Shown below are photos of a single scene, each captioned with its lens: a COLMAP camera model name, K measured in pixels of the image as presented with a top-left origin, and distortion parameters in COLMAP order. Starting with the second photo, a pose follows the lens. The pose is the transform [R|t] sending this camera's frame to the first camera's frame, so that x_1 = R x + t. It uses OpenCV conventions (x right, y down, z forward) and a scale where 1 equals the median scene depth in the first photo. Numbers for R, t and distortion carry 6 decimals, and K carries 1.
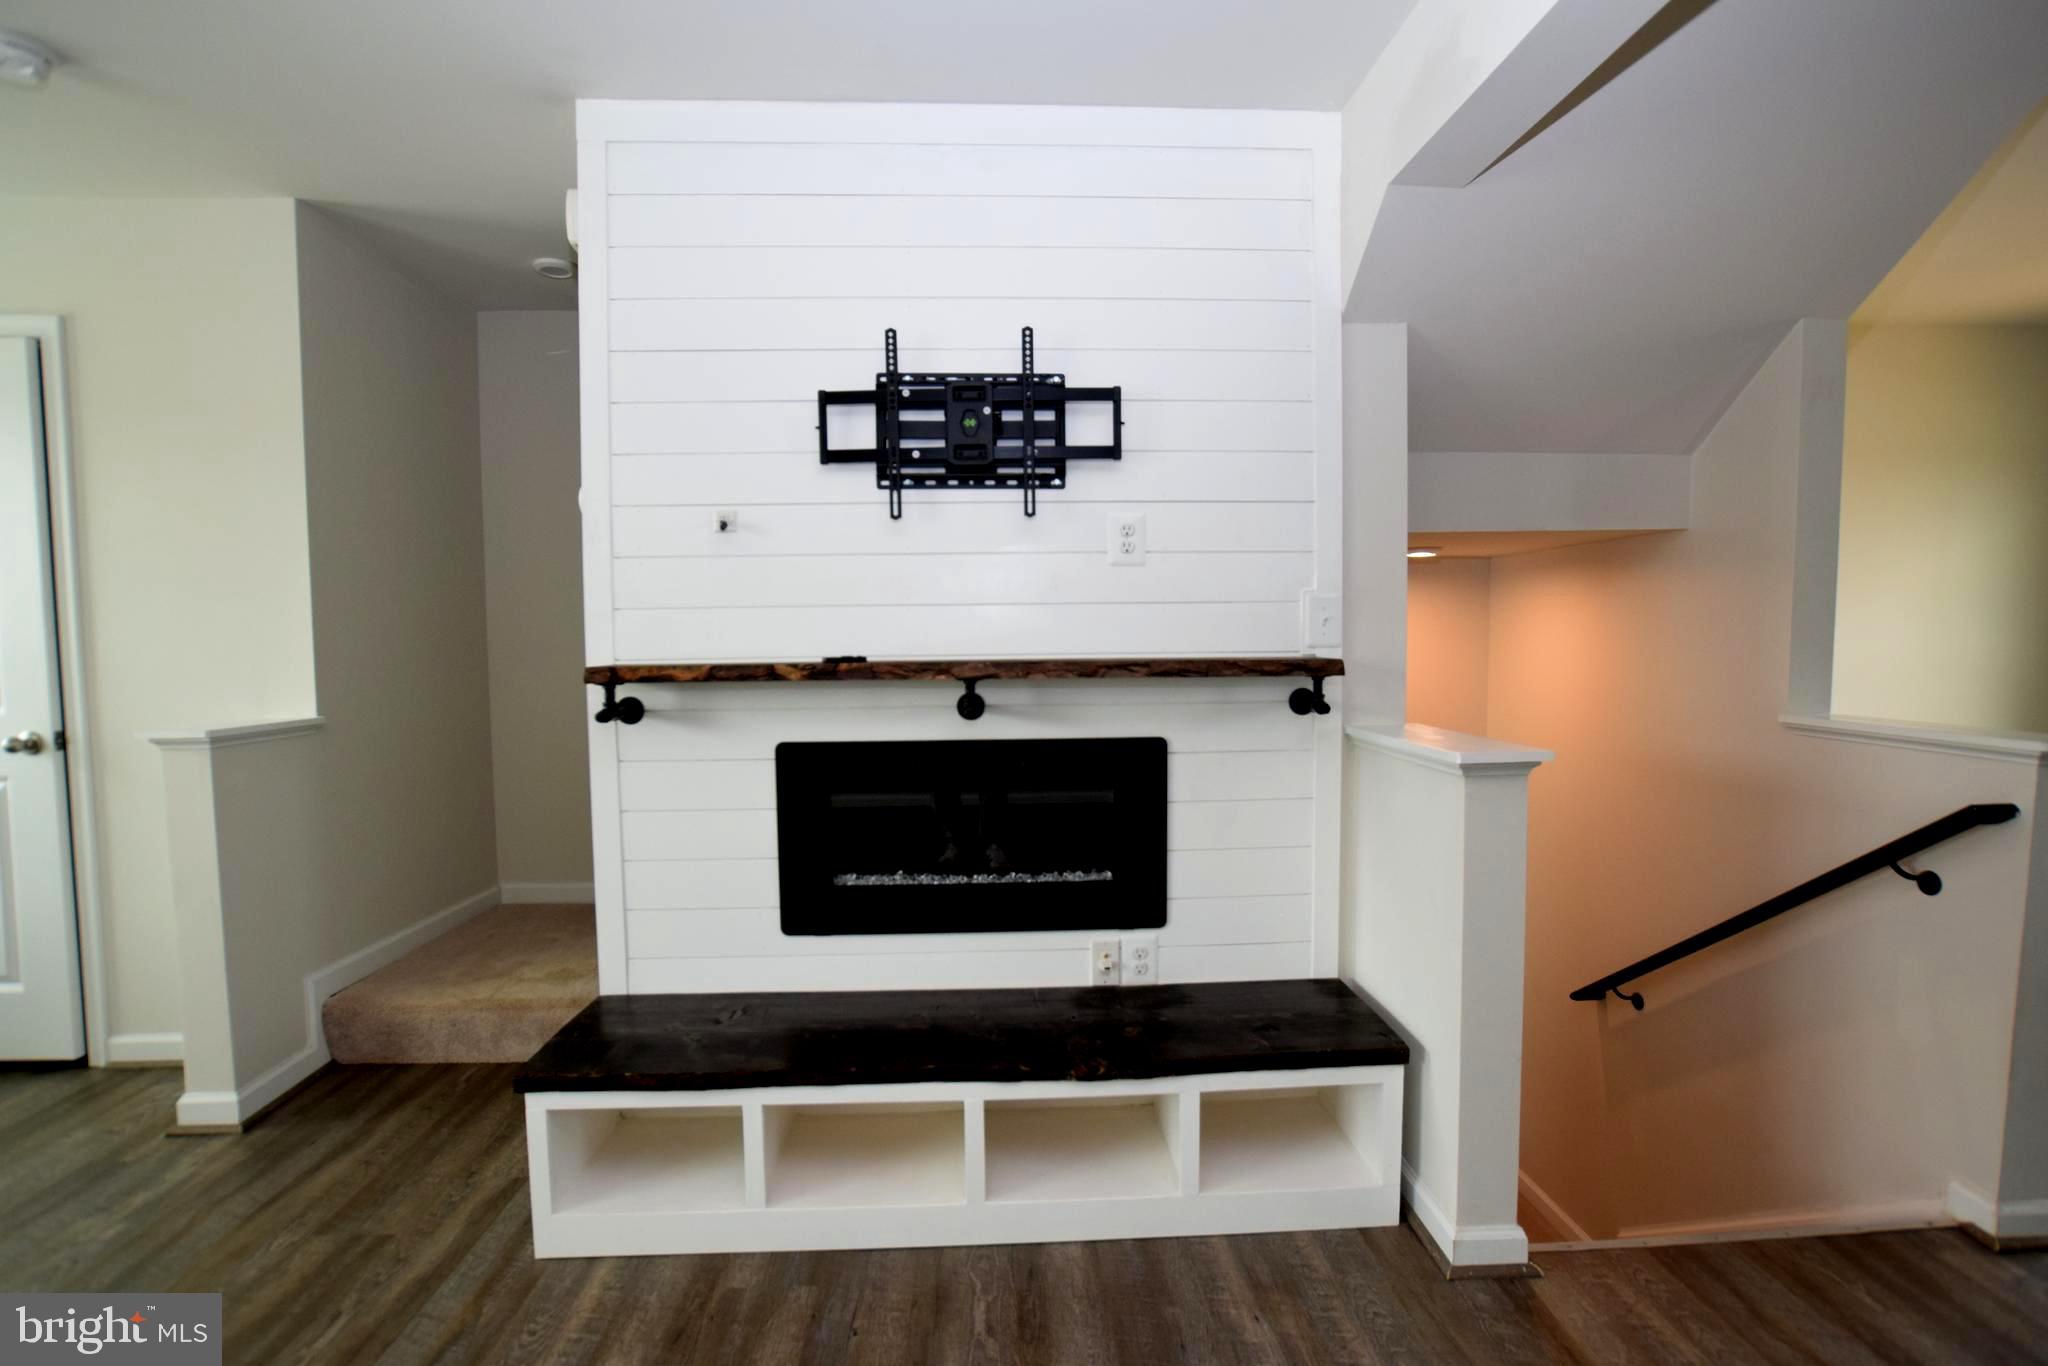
lens RADIAL K [[987.9, 0, 1029.8], [0, 987.9, 686.1], [0, 0, 1]] dist [-0.058807, 0.025752]
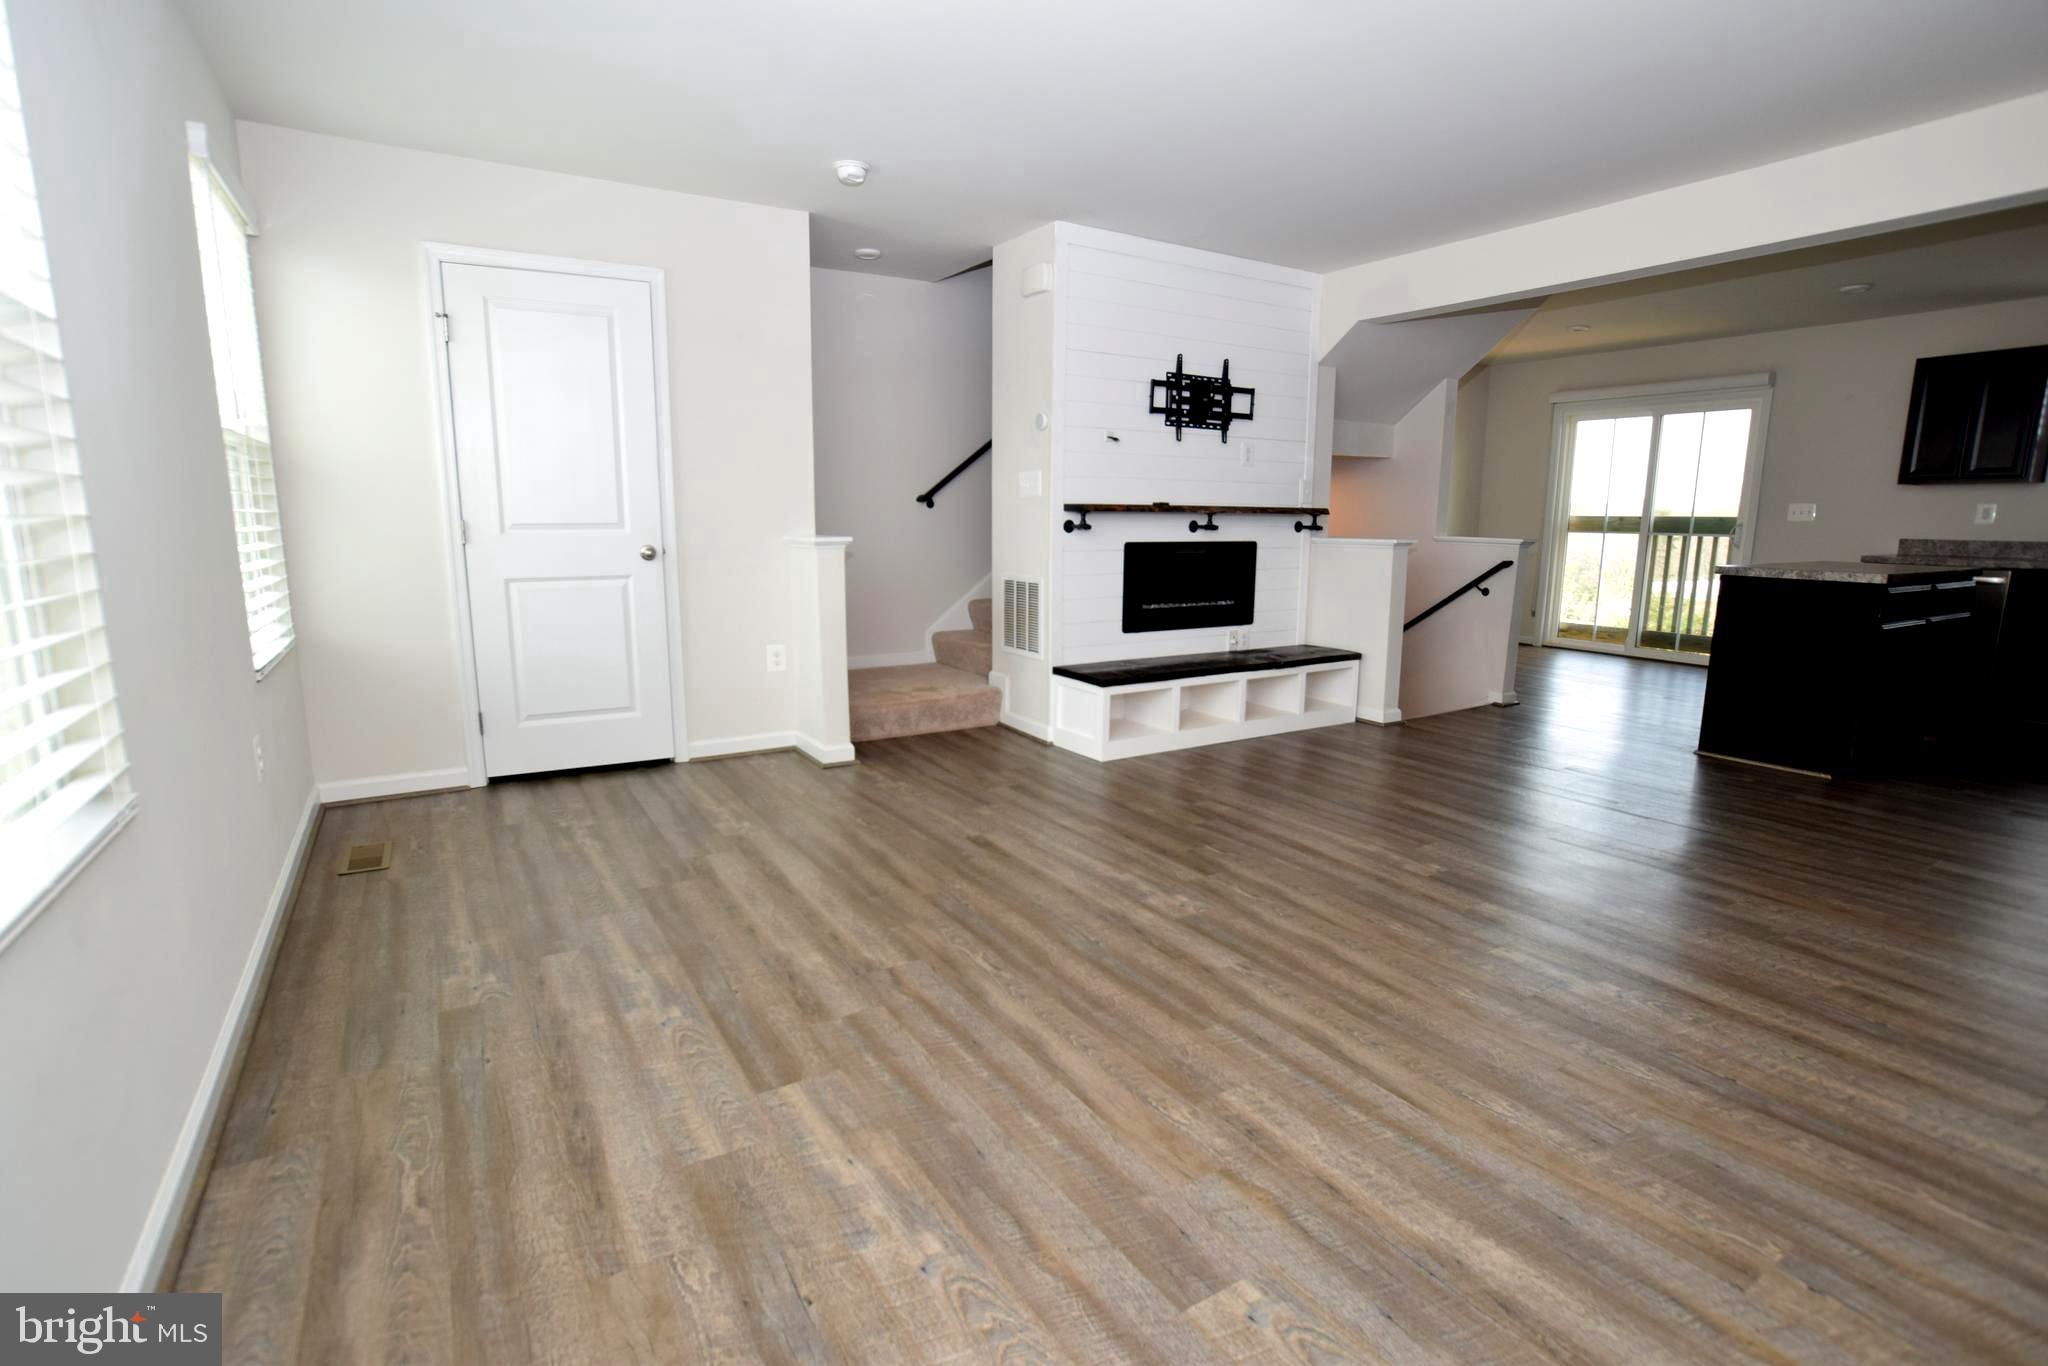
lens RADIAL K [[987.9, 0, 1020.2], [0, 987.9, 677.9], [0, 0, 1]] dist [-0.058807, 0.025752]
pose [[0.874044, -0.064717, 0.481518, -1.552152], [0.012664, 0.993786, 0.110581, 0.112809], [-0.485682, -0.090555, 0.869432, -0.807948]]
